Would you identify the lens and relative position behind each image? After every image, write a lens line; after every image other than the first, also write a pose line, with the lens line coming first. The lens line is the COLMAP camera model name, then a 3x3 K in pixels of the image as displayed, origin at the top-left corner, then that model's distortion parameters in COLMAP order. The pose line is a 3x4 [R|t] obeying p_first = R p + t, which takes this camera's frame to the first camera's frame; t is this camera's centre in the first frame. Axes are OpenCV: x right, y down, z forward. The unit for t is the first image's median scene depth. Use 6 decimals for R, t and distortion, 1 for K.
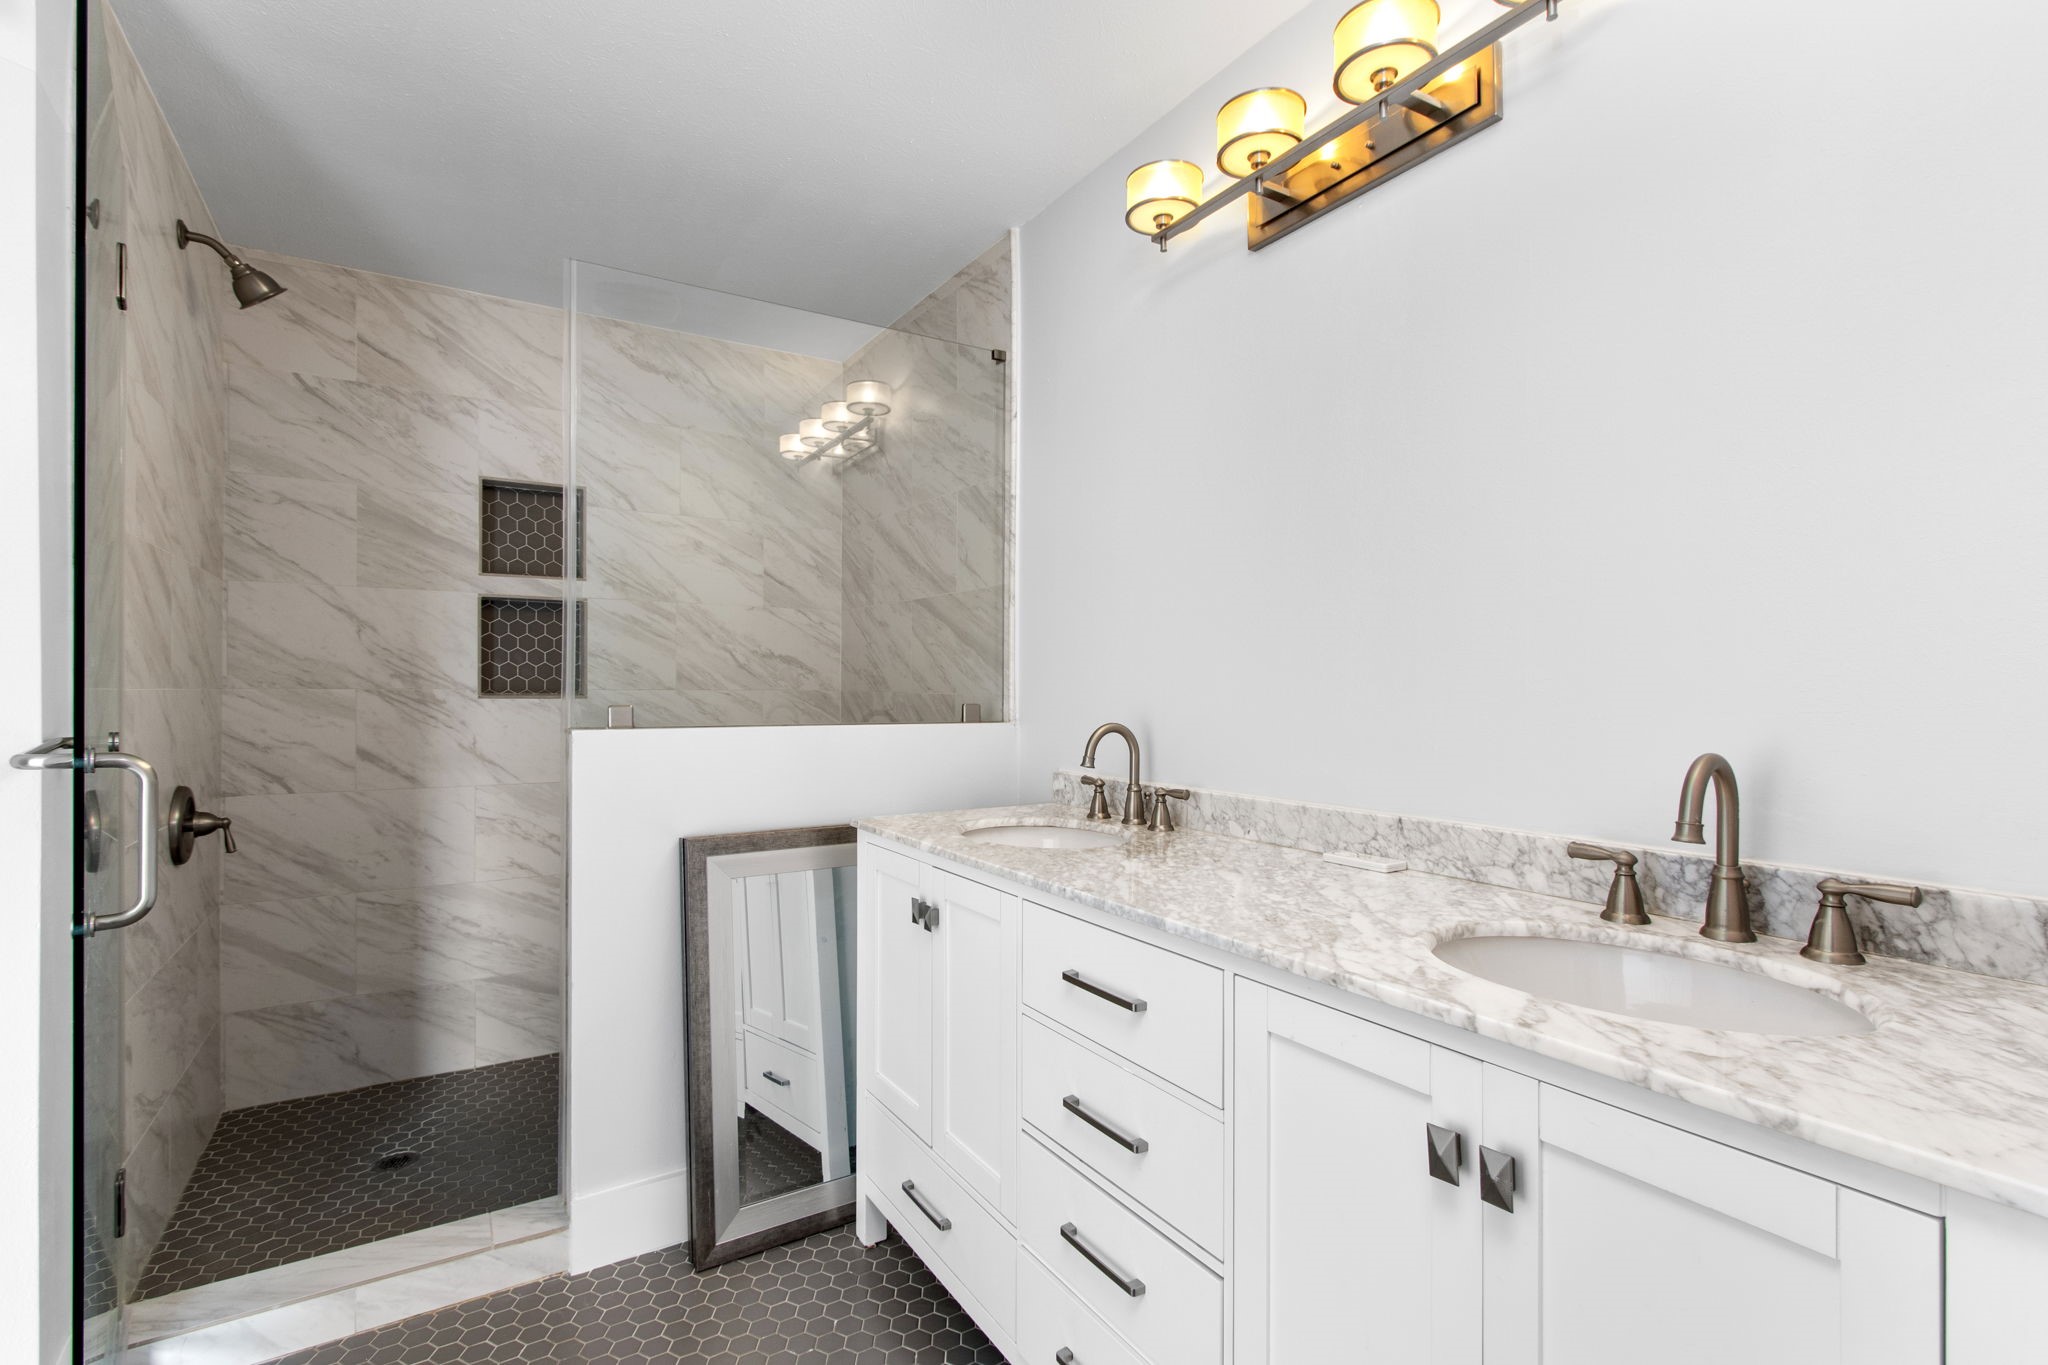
lens RADIAL K [[932.8, 0, 1021.8], [0, 932.8, 674.7], [0, 0, 1]] dist [-0.000731, -0.000011]
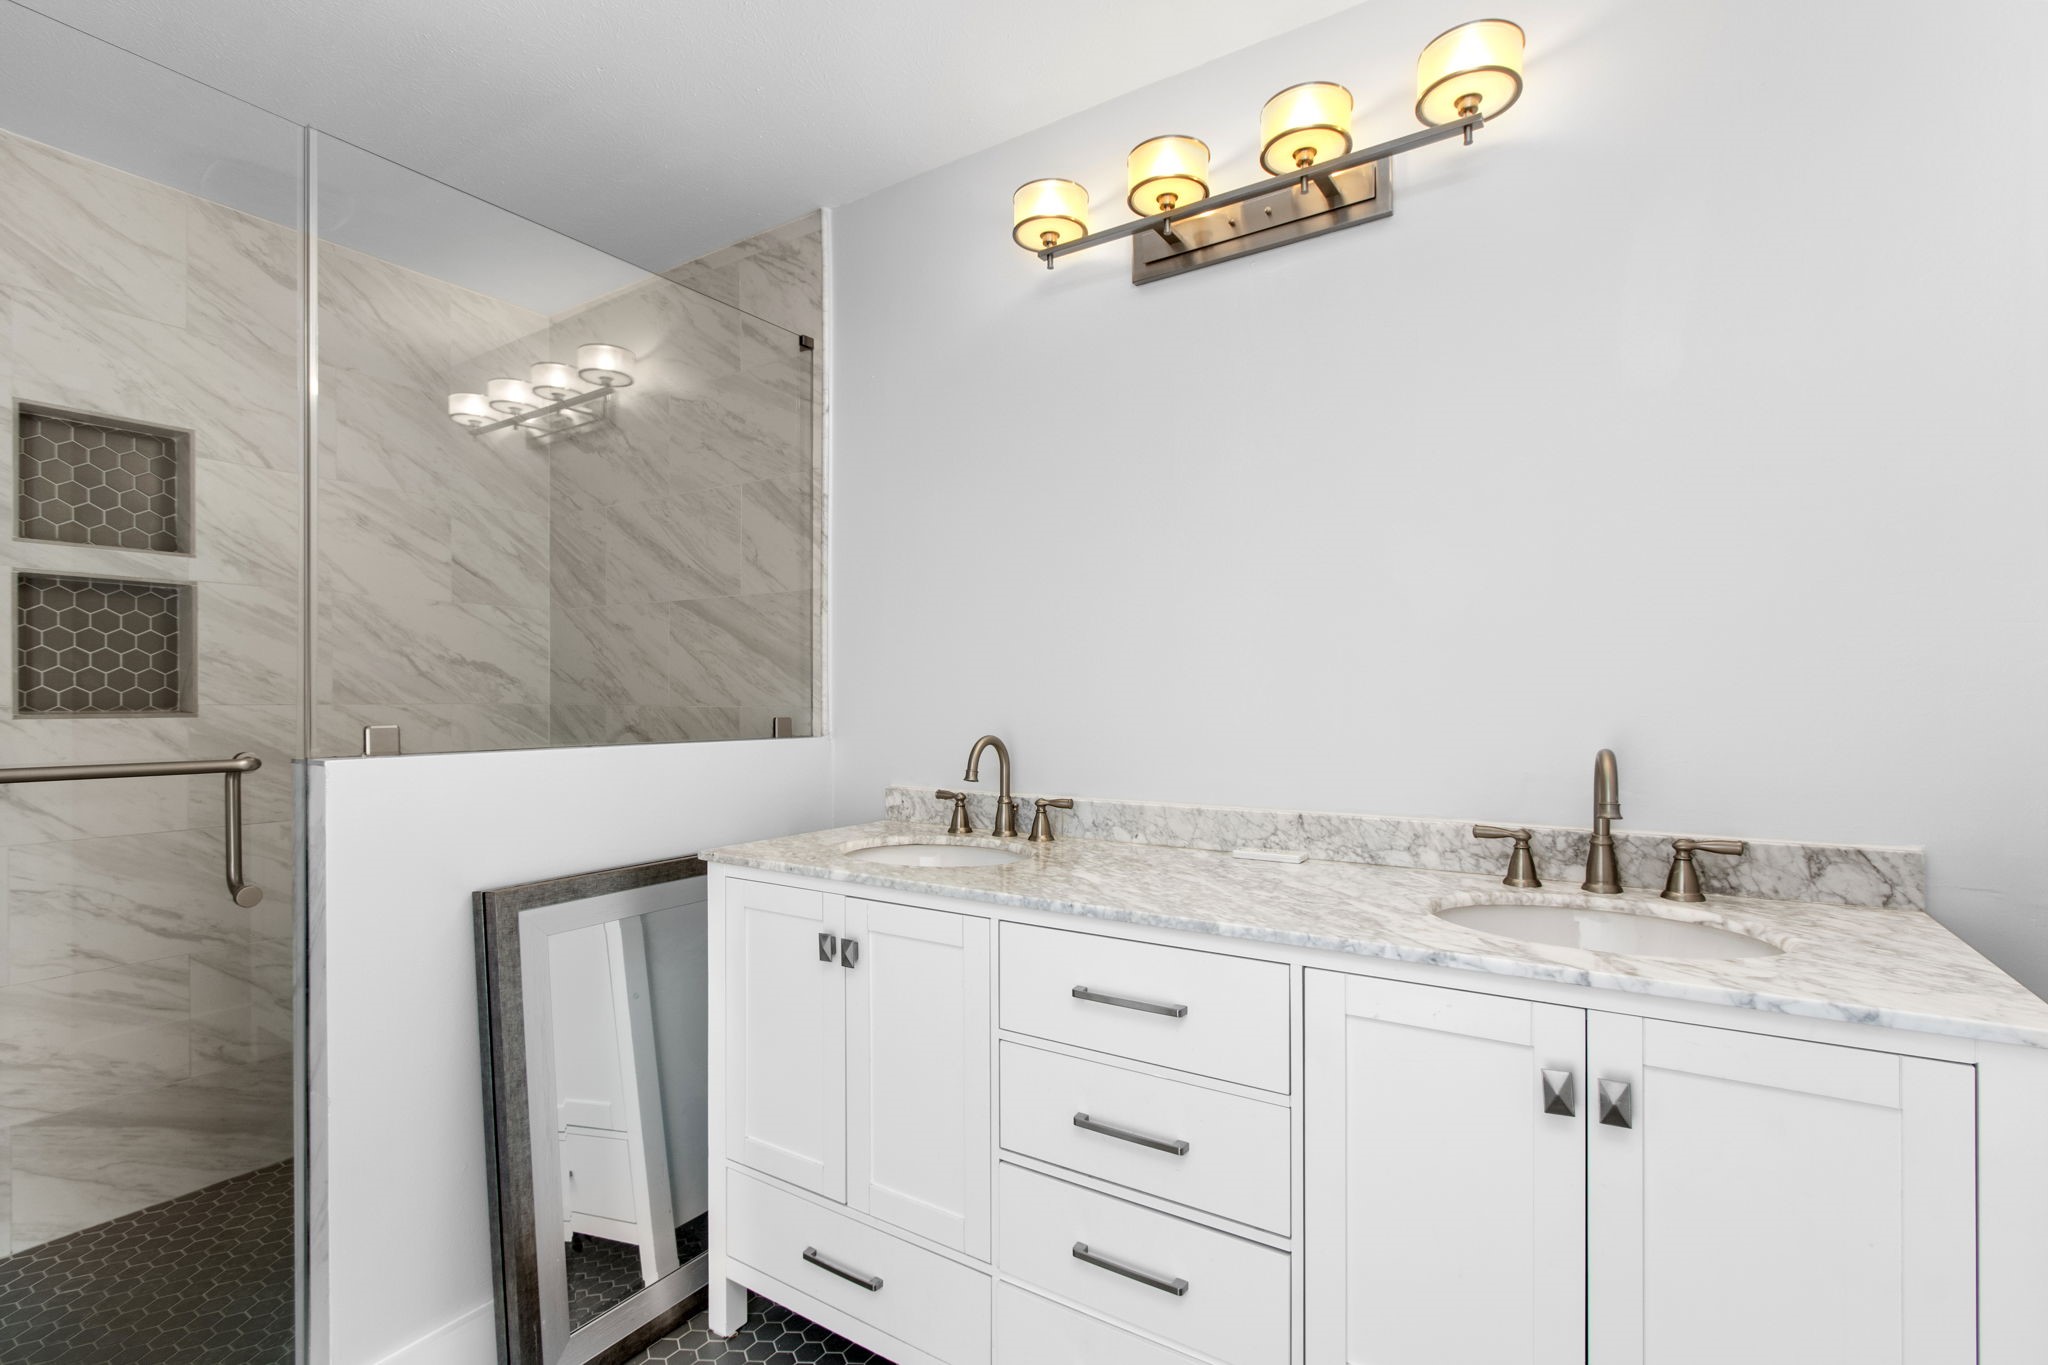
lens RADIAL K [[929.5, 0, 1015.9], [0, 929.5, 686.2], [0, 0, 1]] dist [-0.000477, -0.000353]
pose [[0.907120, 0.001158, 0.420870, -0.289939], [-0.001839, 0.999998, 0.001210, -0.001610], [-0.420867, -0.001872, 0.907120, 0.093383]]
